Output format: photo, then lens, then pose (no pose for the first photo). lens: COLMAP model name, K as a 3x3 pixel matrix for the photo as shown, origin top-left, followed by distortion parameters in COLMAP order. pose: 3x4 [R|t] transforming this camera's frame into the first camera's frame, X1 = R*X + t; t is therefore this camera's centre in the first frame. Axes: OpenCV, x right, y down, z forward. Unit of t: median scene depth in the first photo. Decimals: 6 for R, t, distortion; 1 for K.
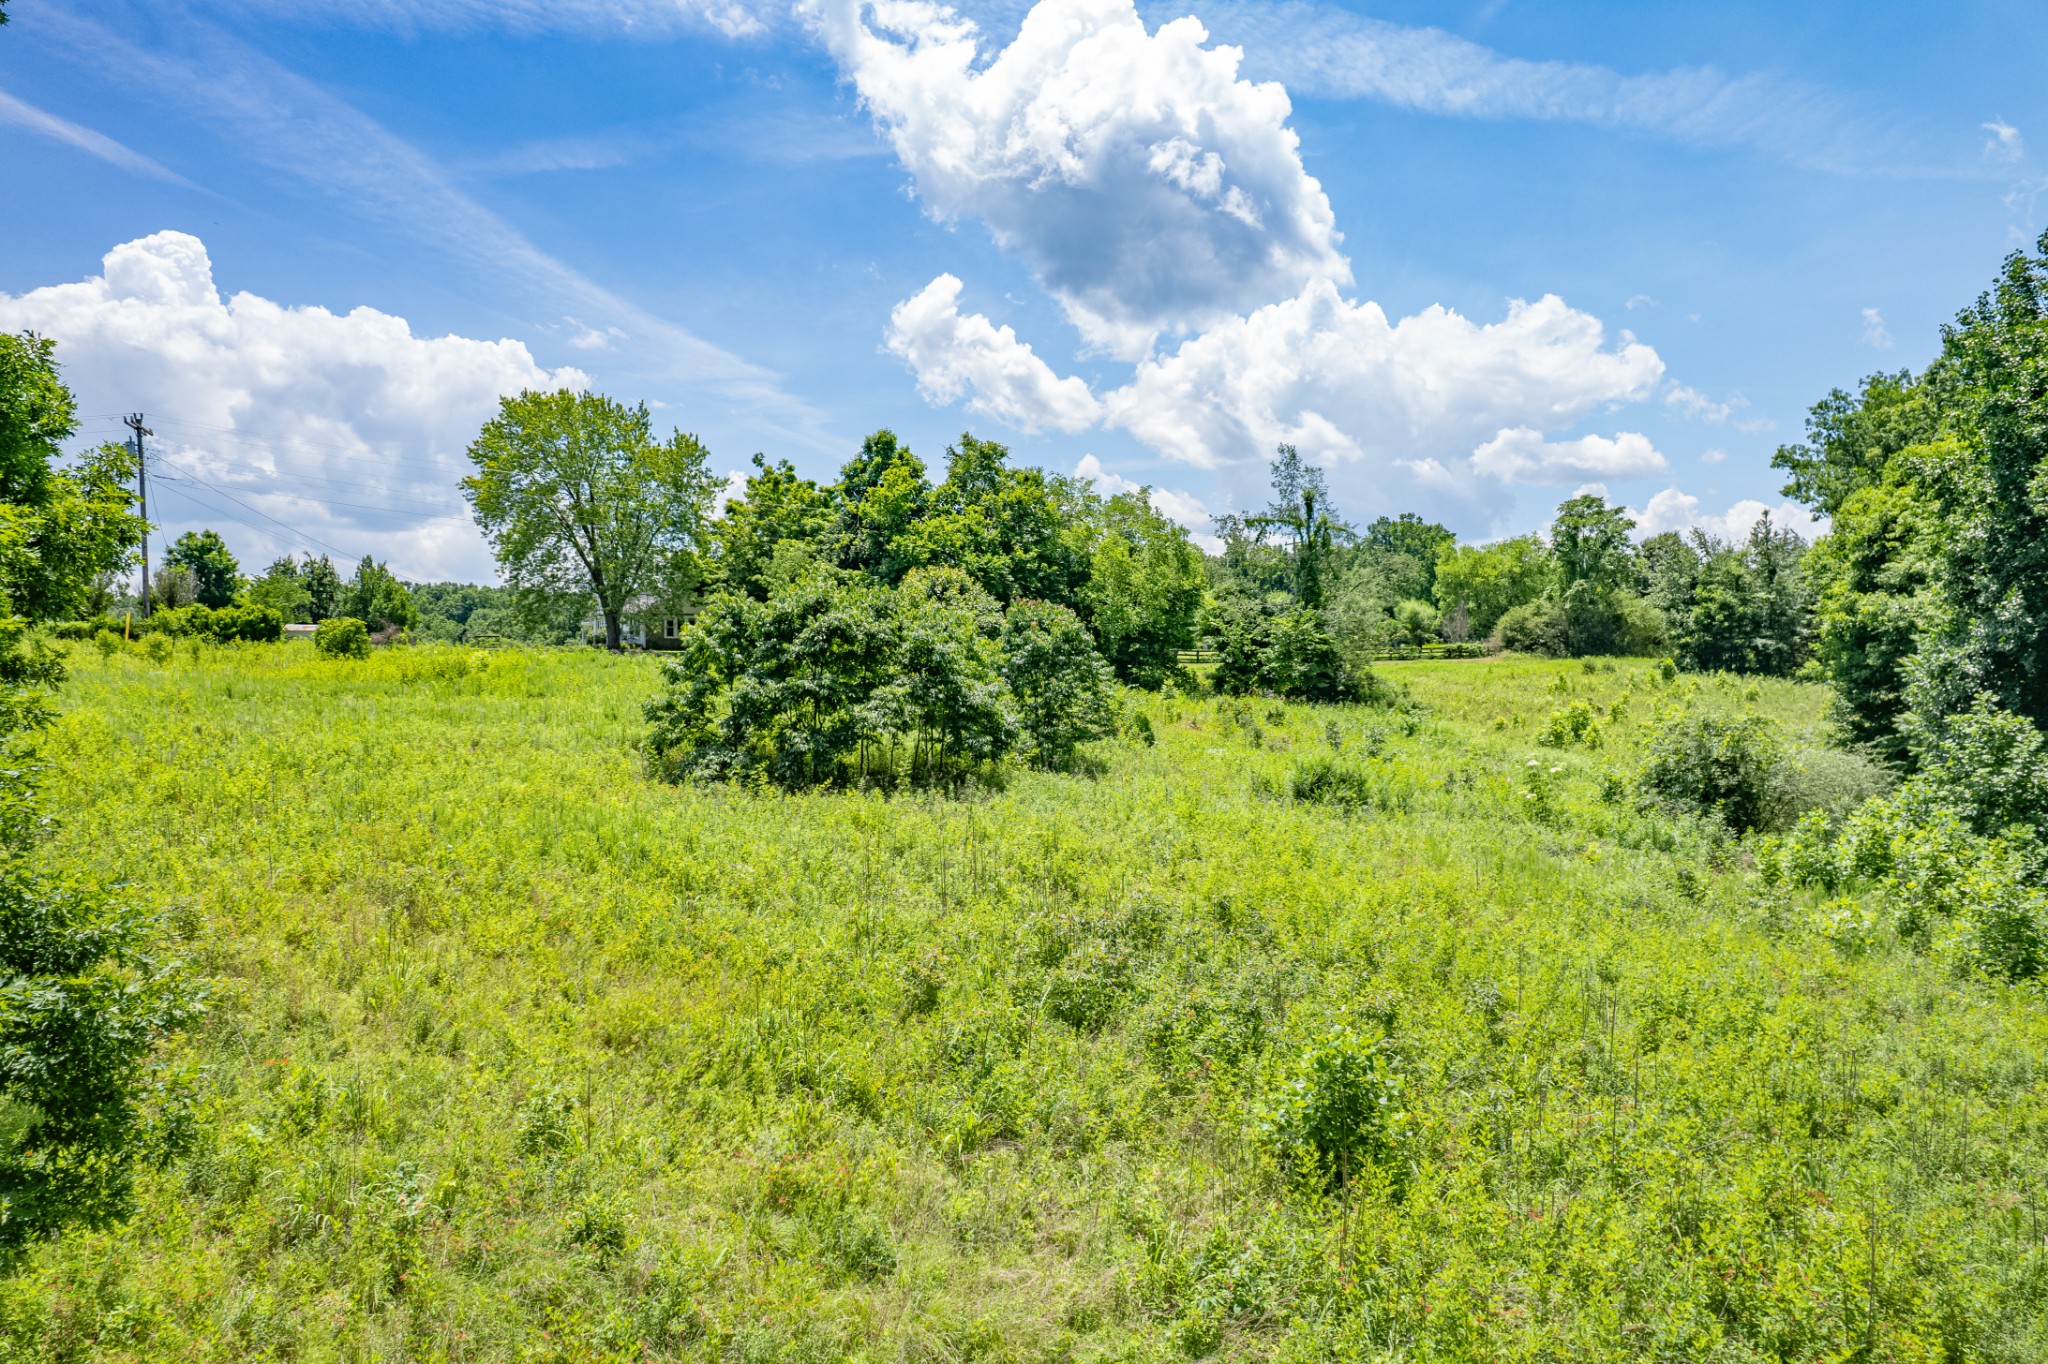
lens RADIAL K [[1320.0, 0, 1024.8], [0, 1320.0, 712.5], [0, 0, 1]] dist [-0.078995, 0.077536]
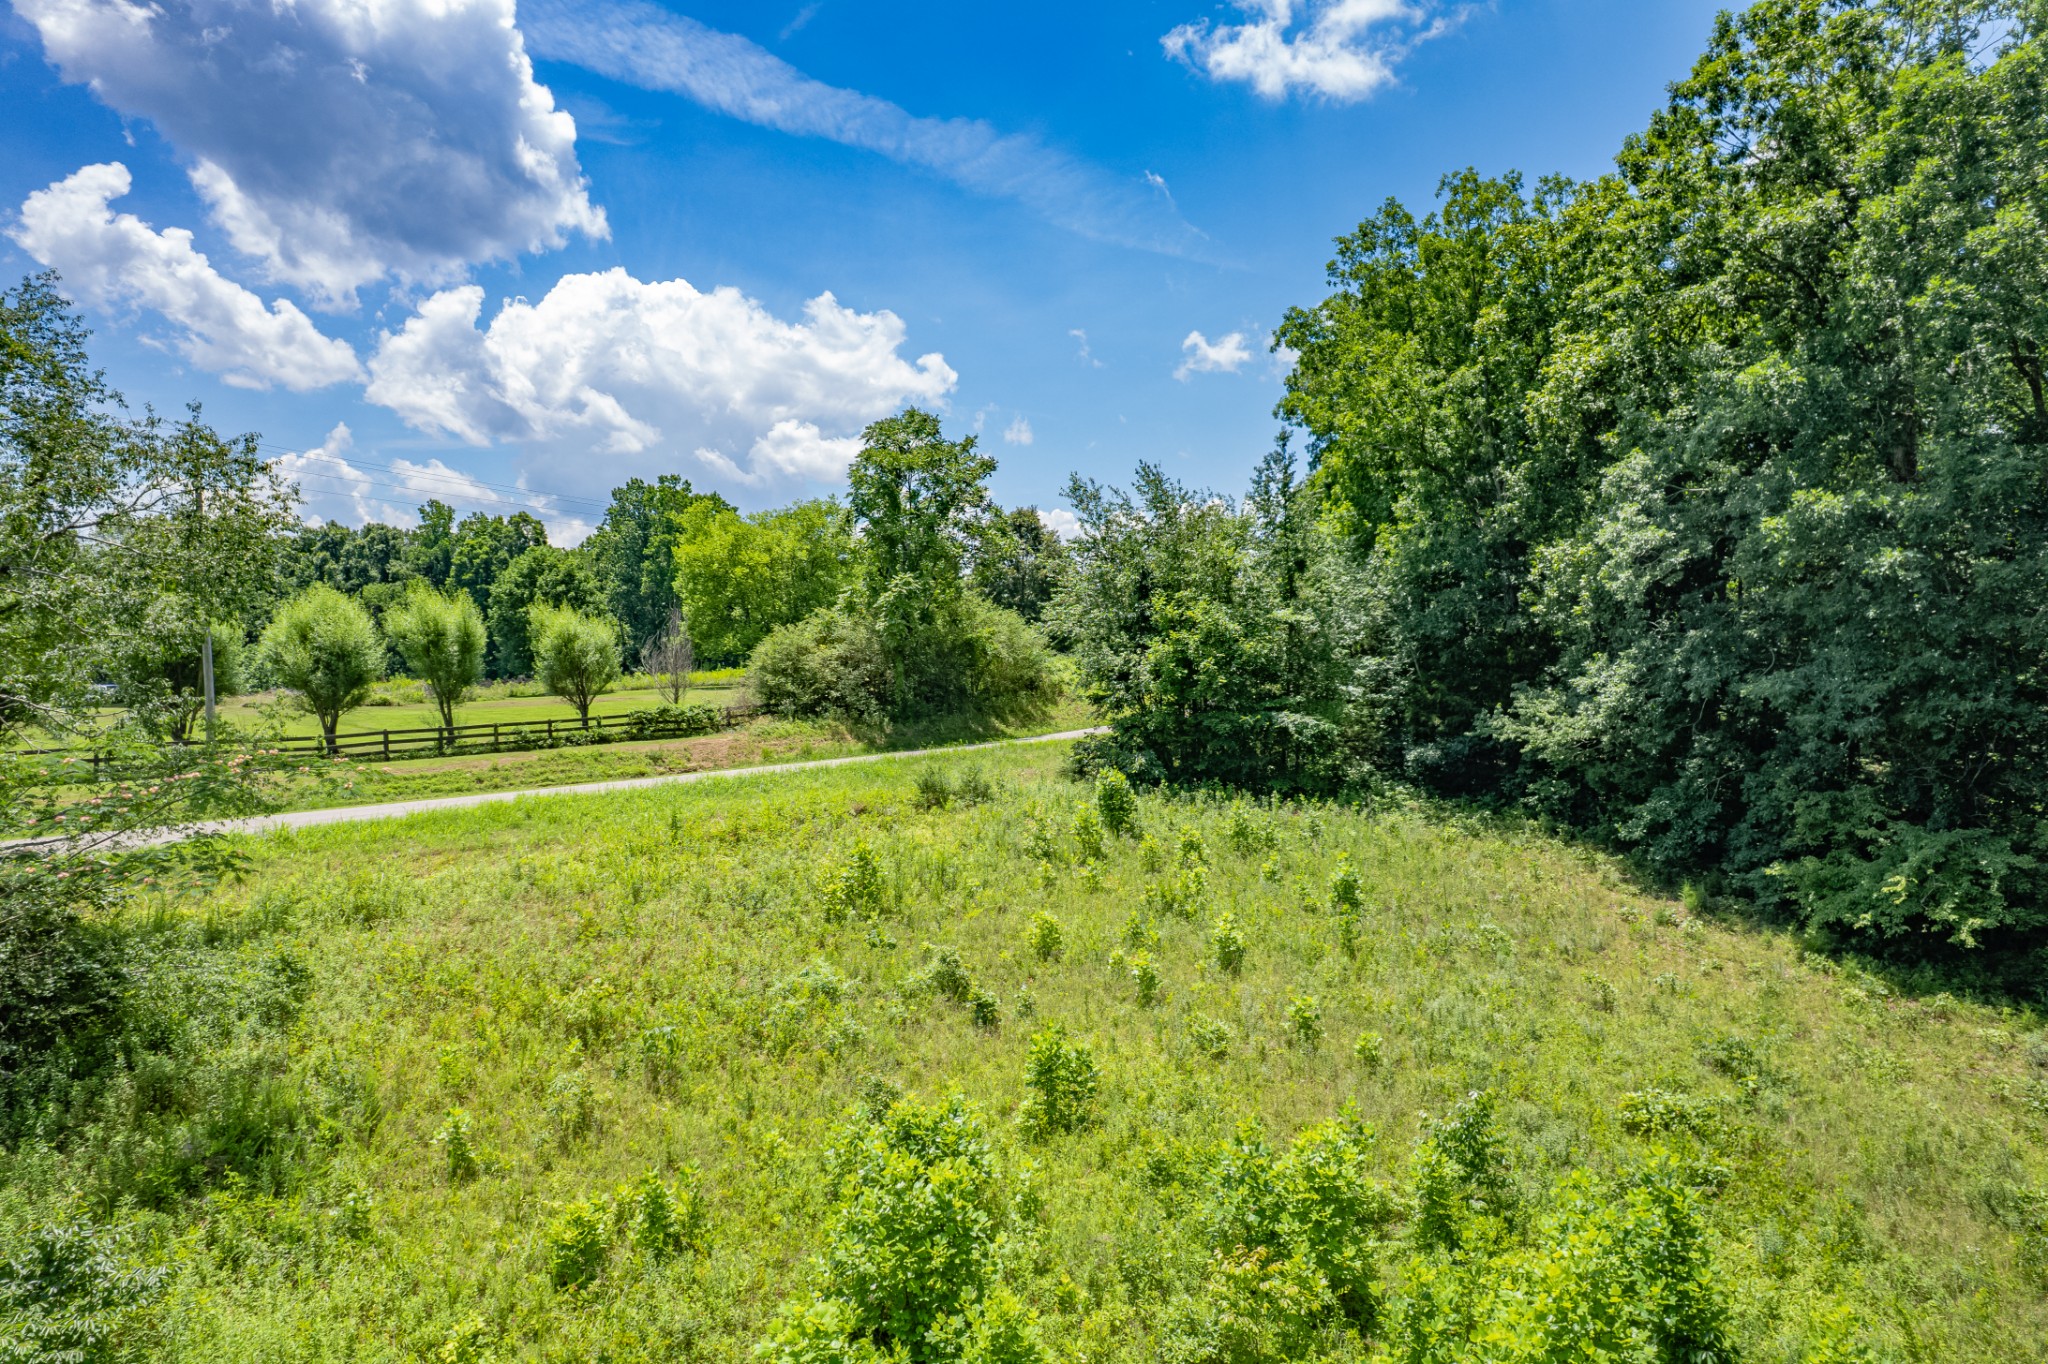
lens RADIAL K [[1252.7, 0, 1067.8], [0, 1252.7, 741.4], [0, 0, 1]] dist [-0.000660, -0.042543]
pose [[0.854031, -0.038370, 0.518805, 0.219757], [0.022440, 0.999065, 0.036949, -0.052158], [-0.519737, -0.019914, 0.854094, 0.536932]]
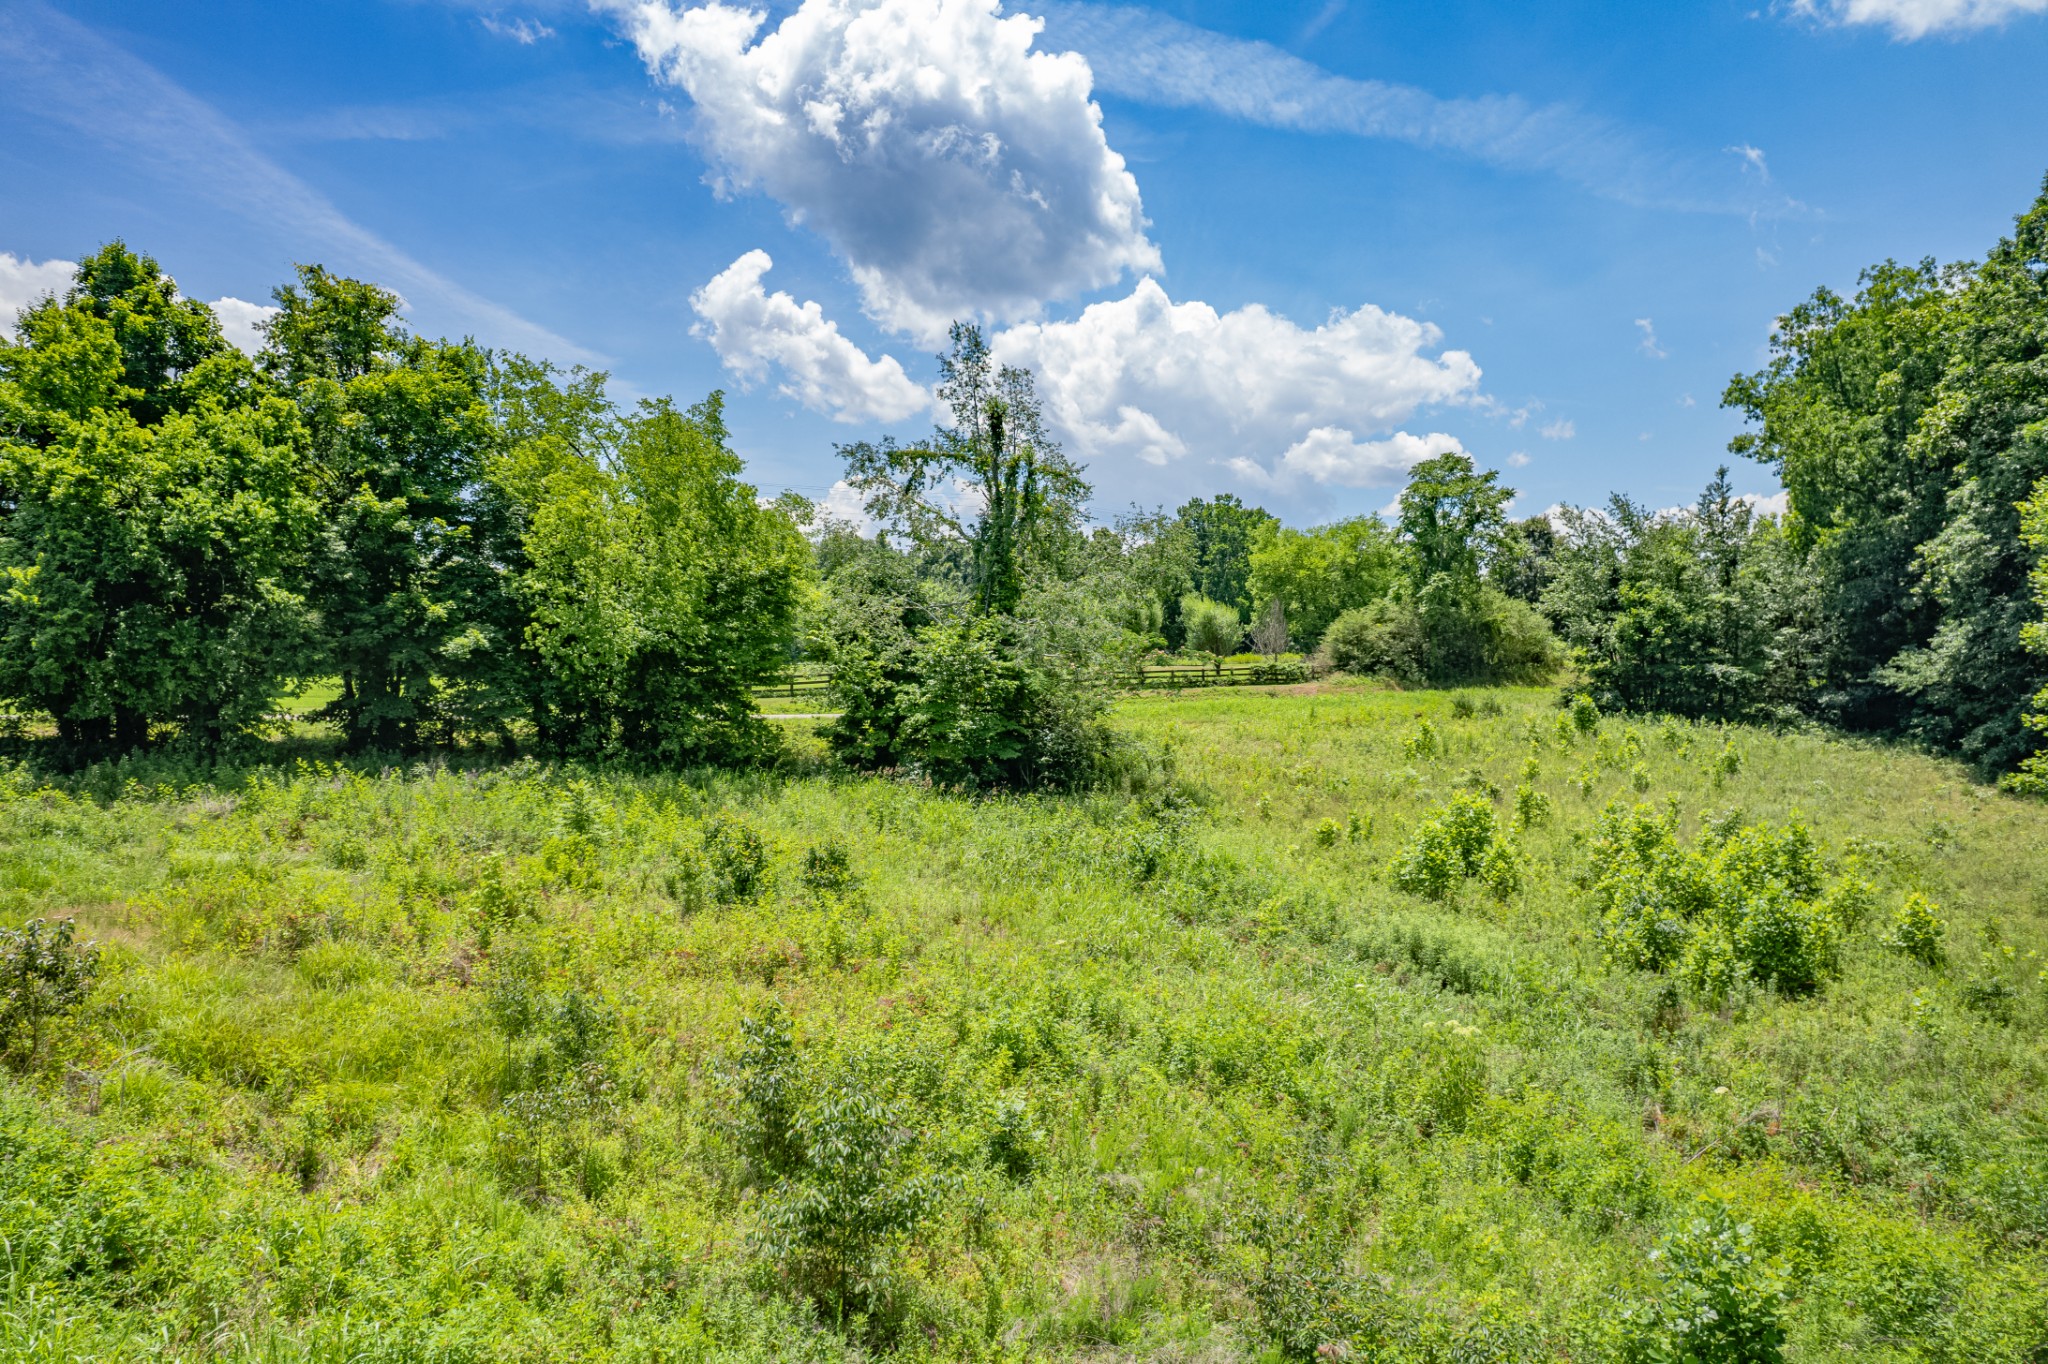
lens RADIAL K [[1315.4, 0, 1022.8], [0, 1315.4, 687.3], [0, 0, 1]] dist [-0.078099, 0.073081]
pose [[0.992485, 0.004161, 0.122294, 0.114507], [-0.002251, 0.999873, -0.015747, -0.027837], [-0.122344, 0.015353, 0.992369, 0.323314]]
